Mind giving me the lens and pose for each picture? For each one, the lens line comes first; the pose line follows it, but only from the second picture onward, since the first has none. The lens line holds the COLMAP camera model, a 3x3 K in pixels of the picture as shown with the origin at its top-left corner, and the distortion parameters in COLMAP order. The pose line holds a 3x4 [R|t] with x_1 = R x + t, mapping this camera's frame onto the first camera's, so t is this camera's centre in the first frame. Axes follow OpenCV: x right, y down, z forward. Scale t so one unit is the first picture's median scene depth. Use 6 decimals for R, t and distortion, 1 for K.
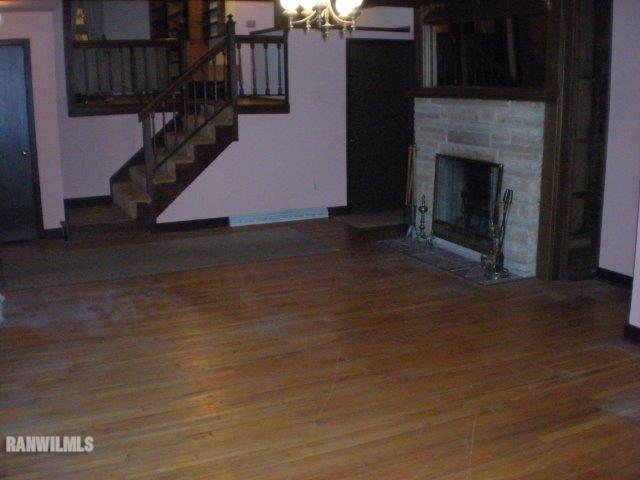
lens RADIAL K [[732.5, 0, 342.6], [0, 732.5, 258.3], [0, 0, 1]] dist [-0.008609, -0.326703]
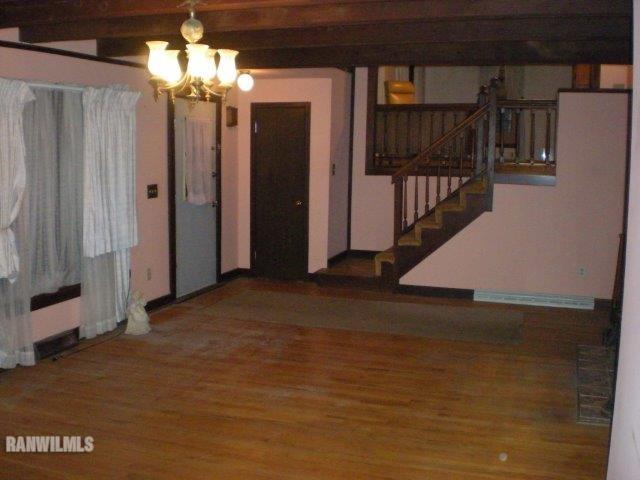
lens RADIAL K [[752.6, 0, 320.0], [0, 752.6, 240.0], [0, 0, 1]] dist [-0.014633, -0.304601]
pose [[0.692283, 0.108182, -0.713471, 0.454056], [-0.185442, 0.982166, -0.031012, -0.062318], [0.697392, 0.153777, 0.699998, 0.214284]]
